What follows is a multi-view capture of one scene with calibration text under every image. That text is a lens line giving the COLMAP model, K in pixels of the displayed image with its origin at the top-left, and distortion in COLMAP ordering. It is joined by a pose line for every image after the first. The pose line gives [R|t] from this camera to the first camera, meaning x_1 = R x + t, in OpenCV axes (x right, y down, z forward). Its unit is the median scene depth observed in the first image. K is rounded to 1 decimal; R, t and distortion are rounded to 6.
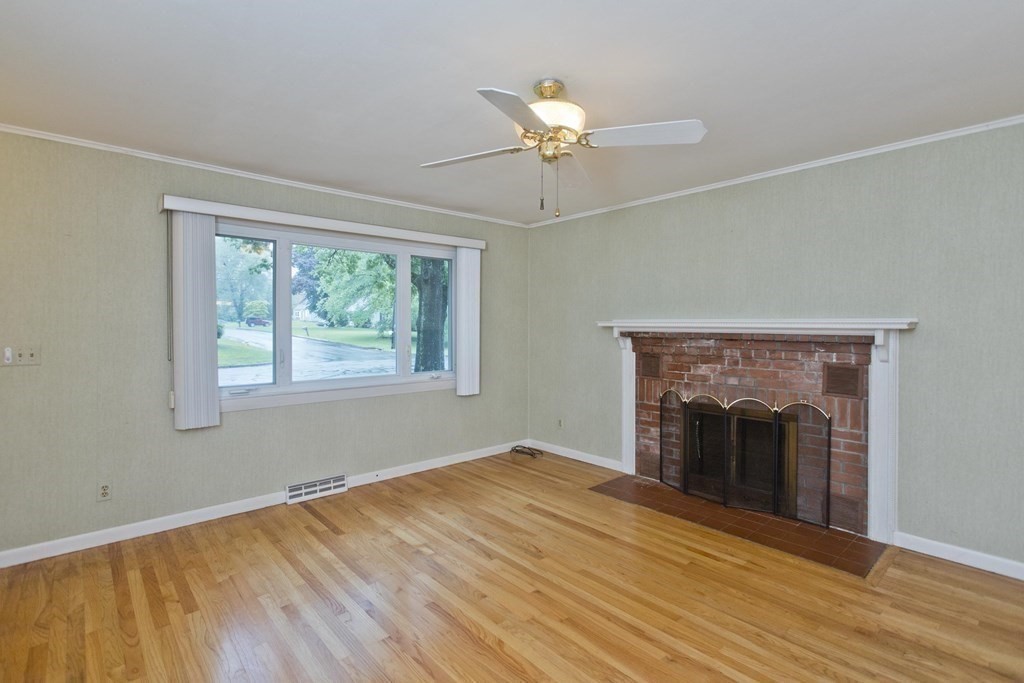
lens RADIAL K [[494.5, 0, 514.0], [0, 494.5, 326.9], [0, 0, 1]] dist [0.000614, 0.000049]
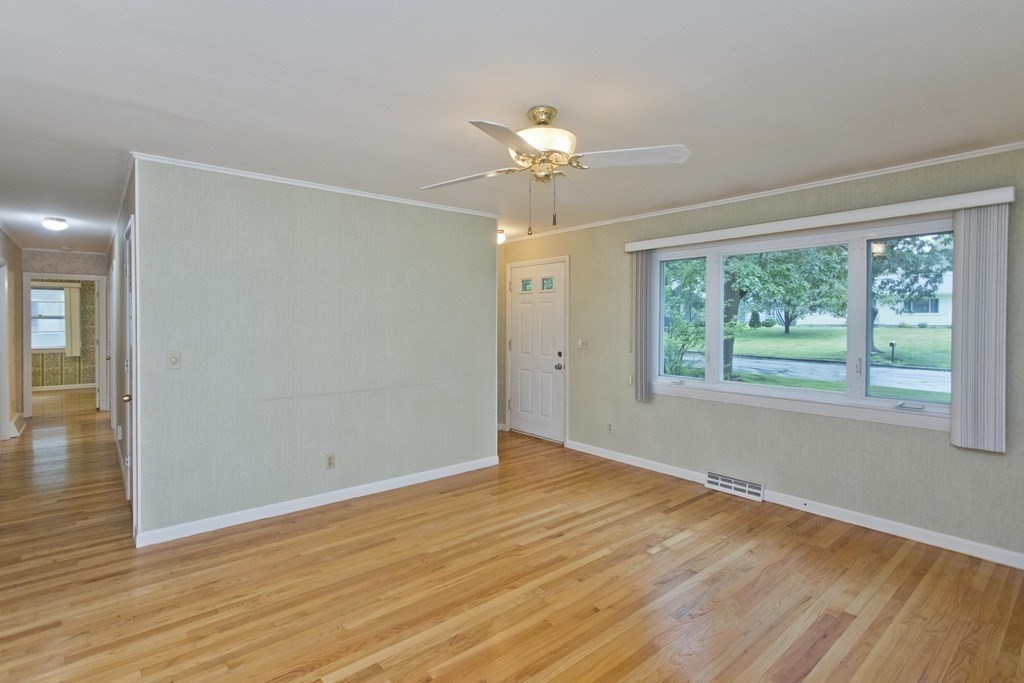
lens RADIAL K [[494.5, 0, 514.0], [0, 494.5, 326.9], [0, 0, 1]] dist [0.000614, 0.000049]
pose [[-0.031371, 0.009606, -0.999462, 0.812286], [-0.007063, 0.999927, 0.009832, -0.021314], [0.999483, 0.007367, -0.031301, 0.692446]]
